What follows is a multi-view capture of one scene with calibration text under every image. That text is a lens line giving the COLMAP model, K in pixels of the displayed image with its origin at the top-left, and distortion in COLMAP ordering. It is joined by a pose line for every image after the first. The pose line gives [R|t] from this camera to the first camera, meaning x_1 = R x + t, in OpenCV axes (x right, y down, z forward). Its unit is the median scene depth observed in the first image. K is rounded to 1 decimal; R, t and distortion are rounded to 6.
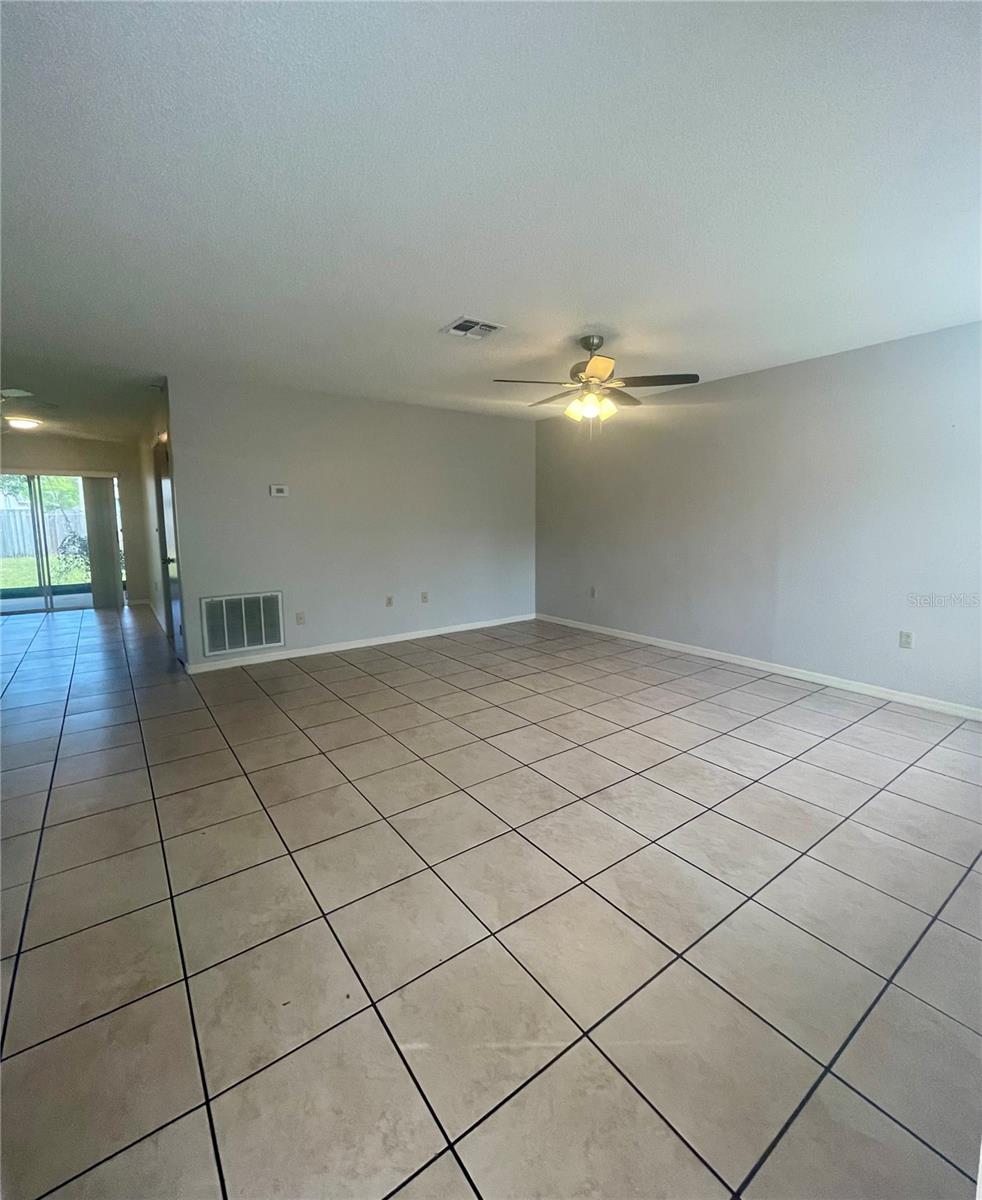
lens RADIAL K [[532.8, 0, 495.6], [0, 532.8, 574.0], [0, 0, 1]] dist [-0.007371, 0.003827]
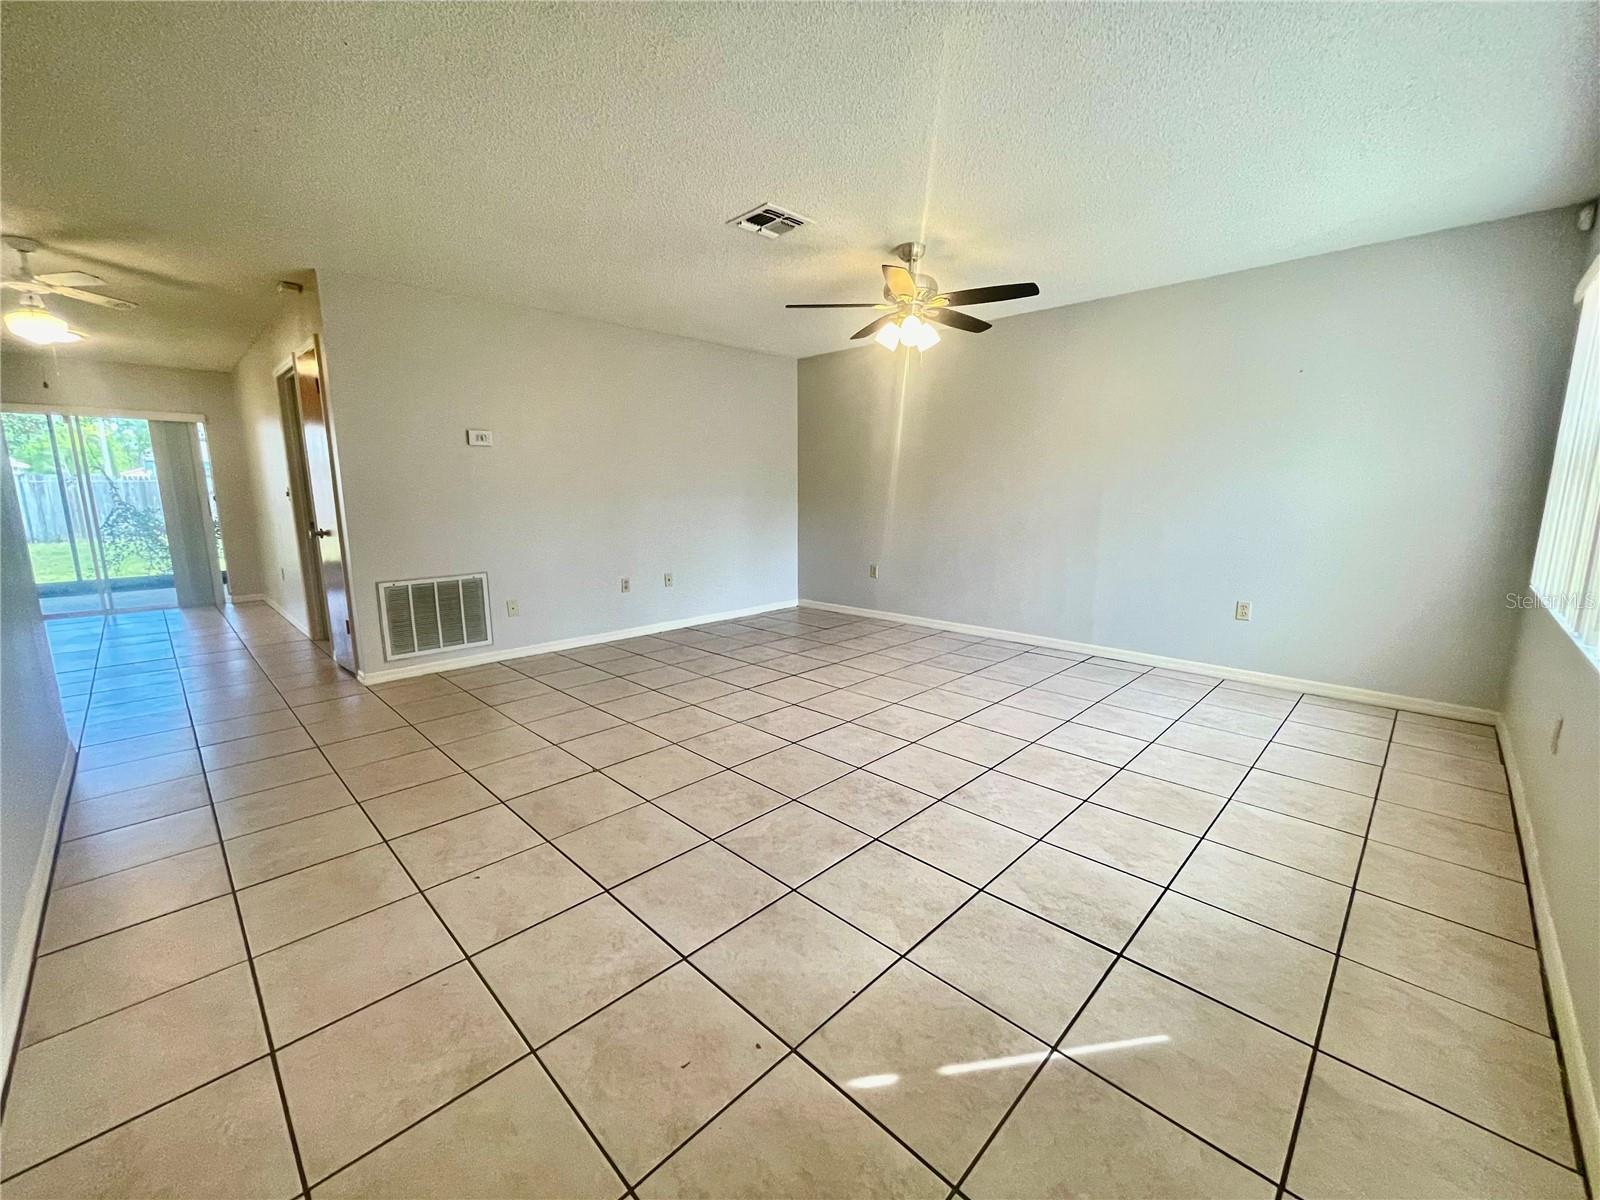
lens RADIAL K [[648.0, 0, 799.1], [0, 648.0, 599.6], [0, 0, 1]] dist [-0.004132, 0.002429]
pose [[0.988017, -0.022831, 0.152649, -0.135248], [0.013753, 0.998088, 0.060260, 0.026577], [-0.153733, -0.057439, 0.986442, 0.026917]]
